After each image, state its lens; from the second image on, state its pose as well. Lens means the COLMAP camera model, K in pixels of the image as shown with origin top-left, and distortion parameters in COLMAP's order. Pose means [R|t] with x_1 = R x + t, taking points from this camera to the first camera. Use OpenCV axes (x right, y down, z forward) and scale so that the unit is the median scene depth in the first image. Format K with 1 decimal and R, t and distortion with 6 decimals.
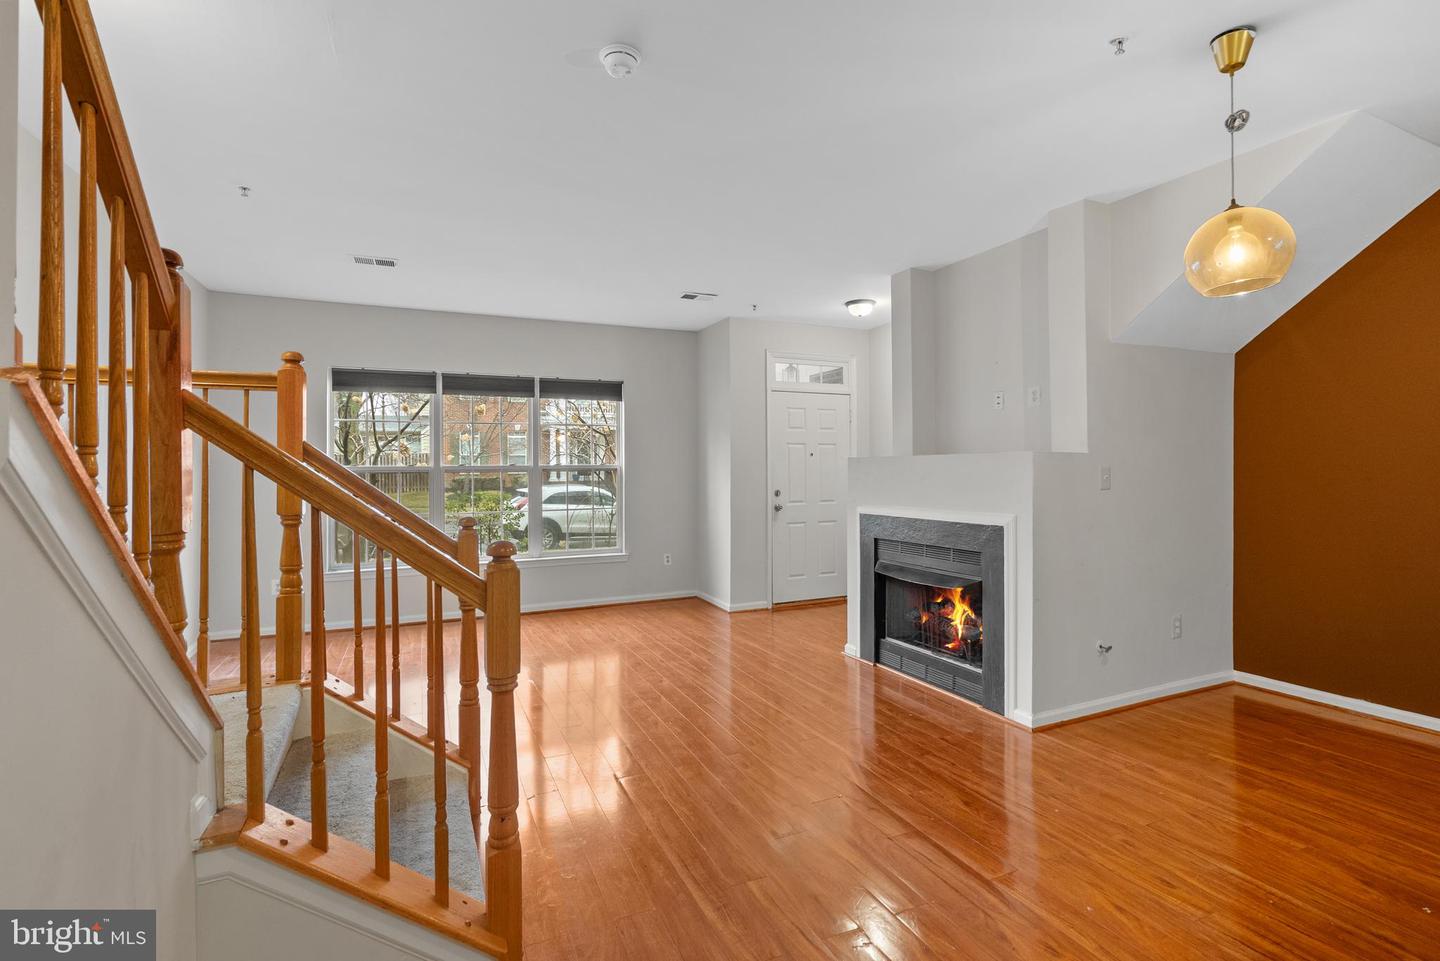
lens RADIAL K [[663.2, 0, 720.6], [0, 663.2, 470.5], [0, 0, 1]] dist [0.000043, 0.000378]
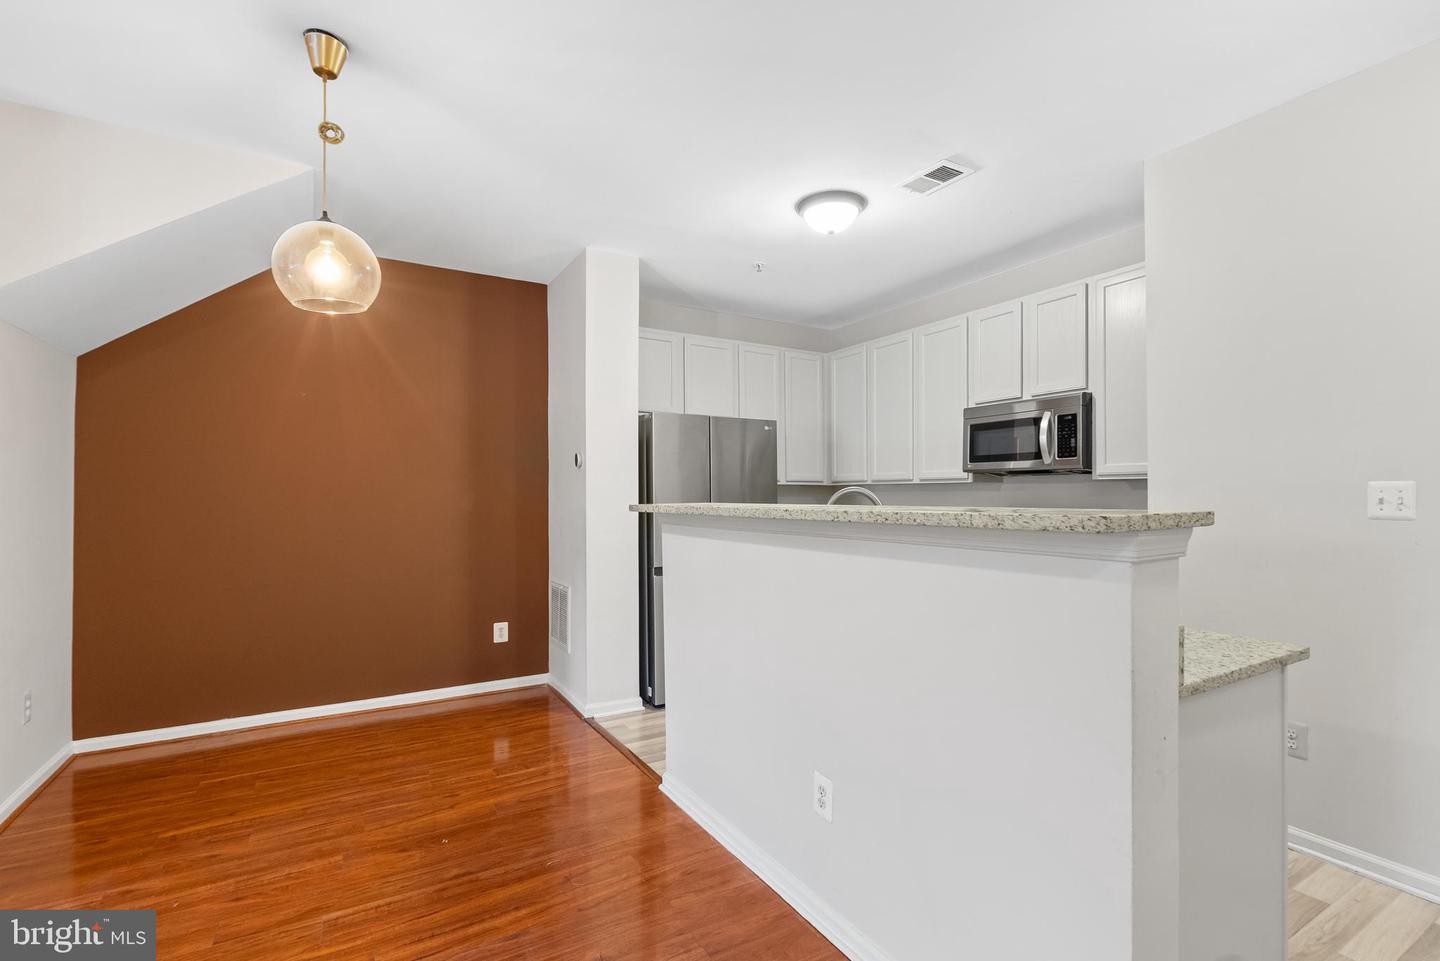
lens RADIAL K [[662.2, 0, 724.2], [0, 662.2, 494.2], [0, 0, 1]] dist [-0.001088, -0.000001]
pose [[-0.098235, 0.006989, 0.995139, -0.212632], [0.002228, 0.999974, -0.006803, 0.005186], [-0.995161, 0.001548, -0.098248, 0.486722]]
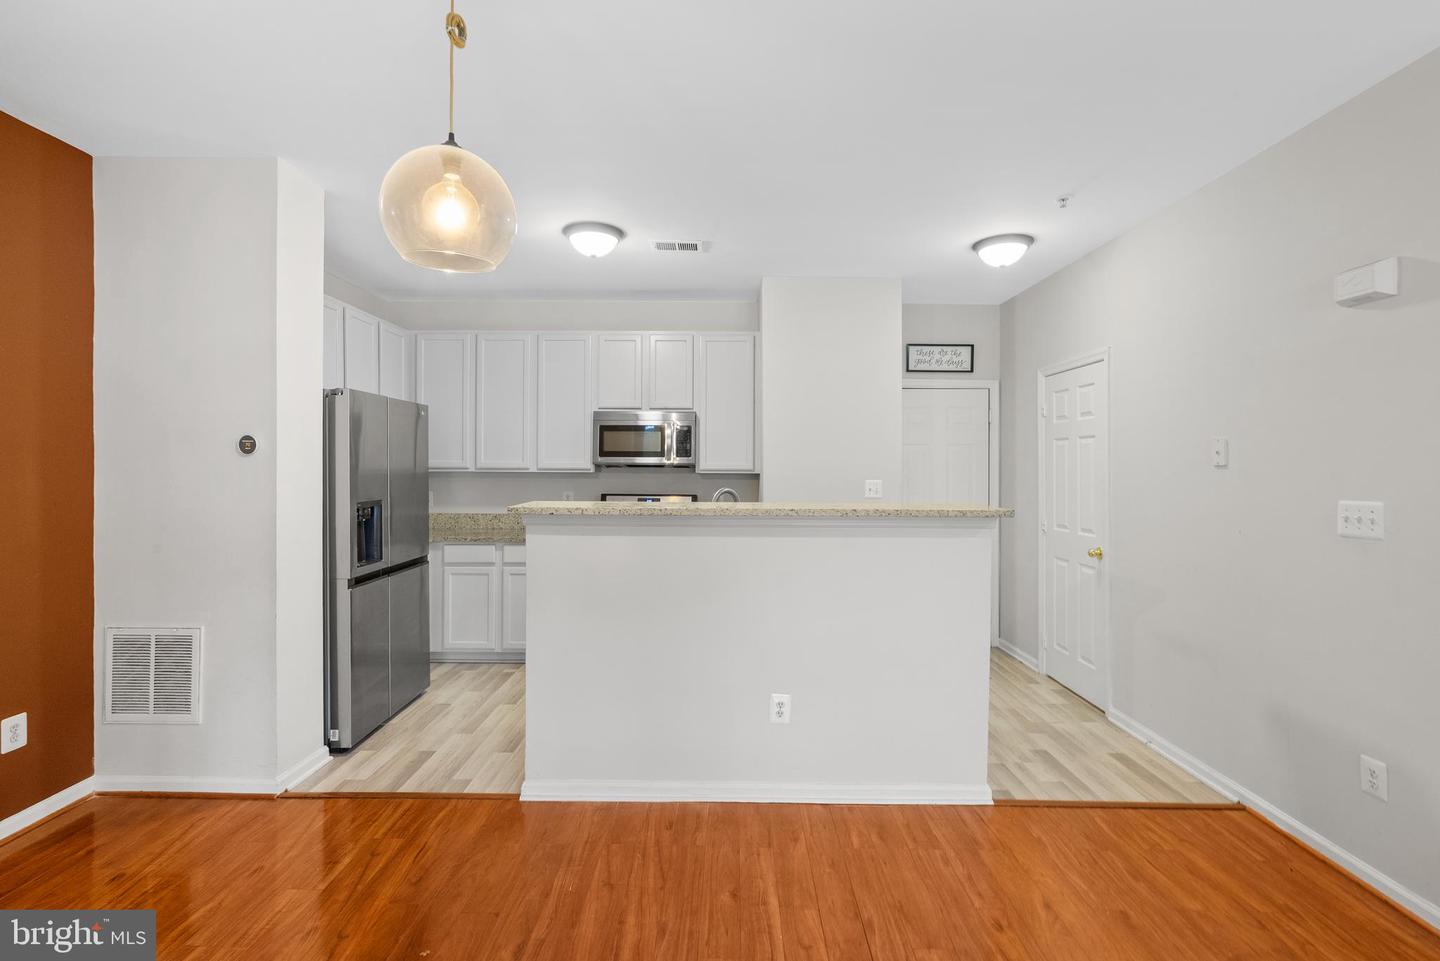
lens RADIAL K [[663.2, 0, 720.6], [0, 663.2, 470.5], [0, 0, 1]] dist [0.000043, 0.000378]
pose [[-0.904602, -0.002275, 0.426250, 0.202554], [-0.000546, 0.999991, 0.004178, -0.052157], [-0.426256, 0.003547, -0.904596, 1.409164]]
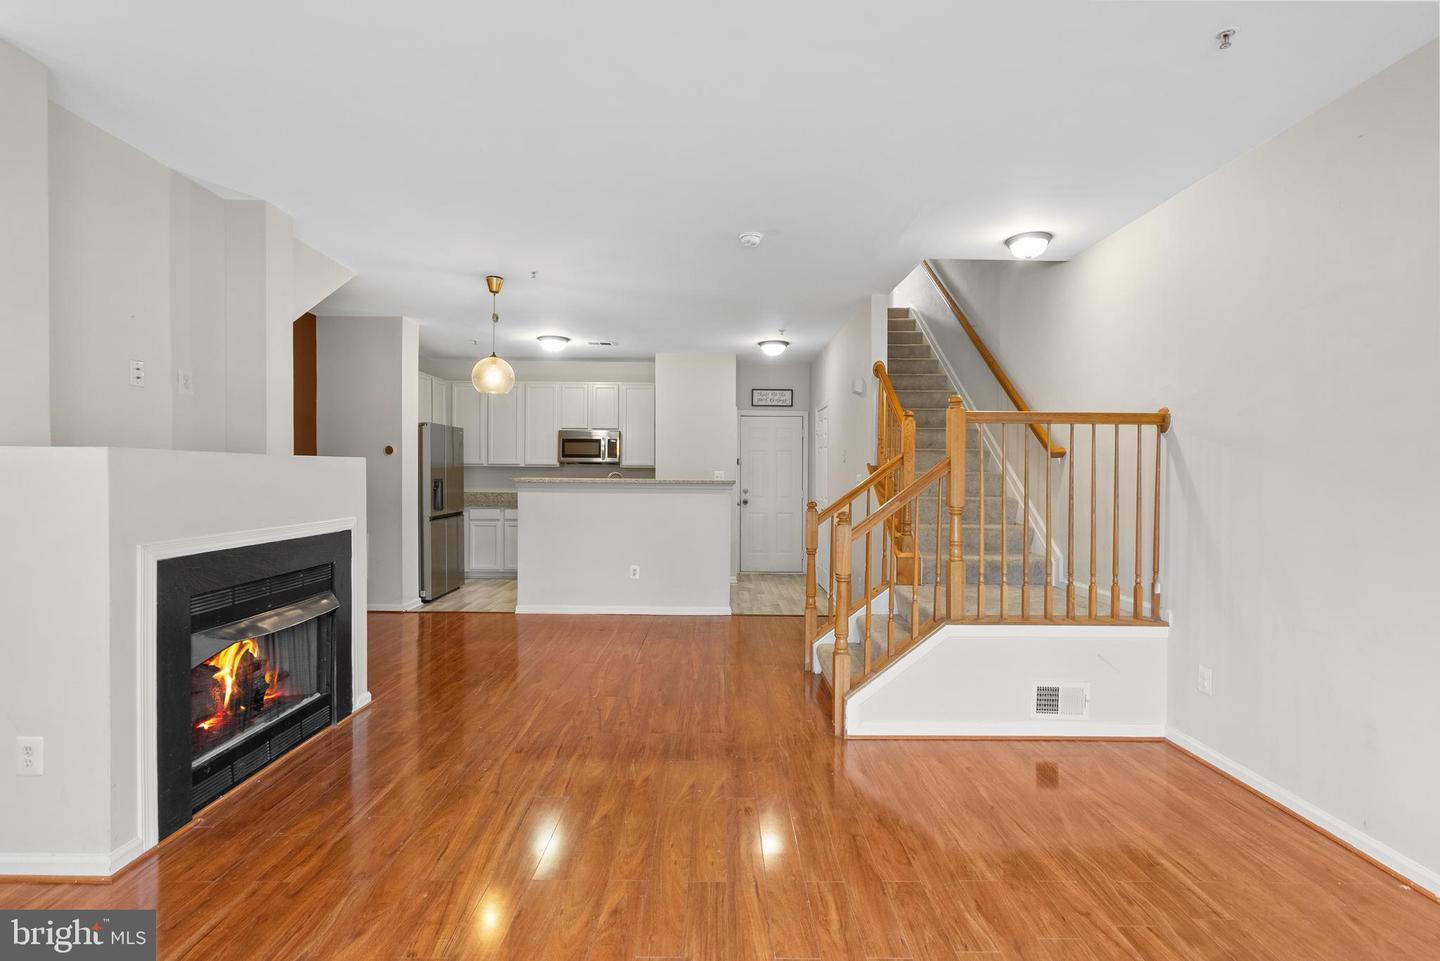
lens RADIAL K [[660.4, 0, 719.1], [0, 660.4, 478.0], [0, 0, 1]] dist [-0.000518, 0.000265]
pose [[-0.908631, -0.006344, 0.417552, -0.772086], [-0.003000, 0.999958, 0.008662, -0.010421], [-0.417589, 0.006618, -0.908612, 2.503895]]
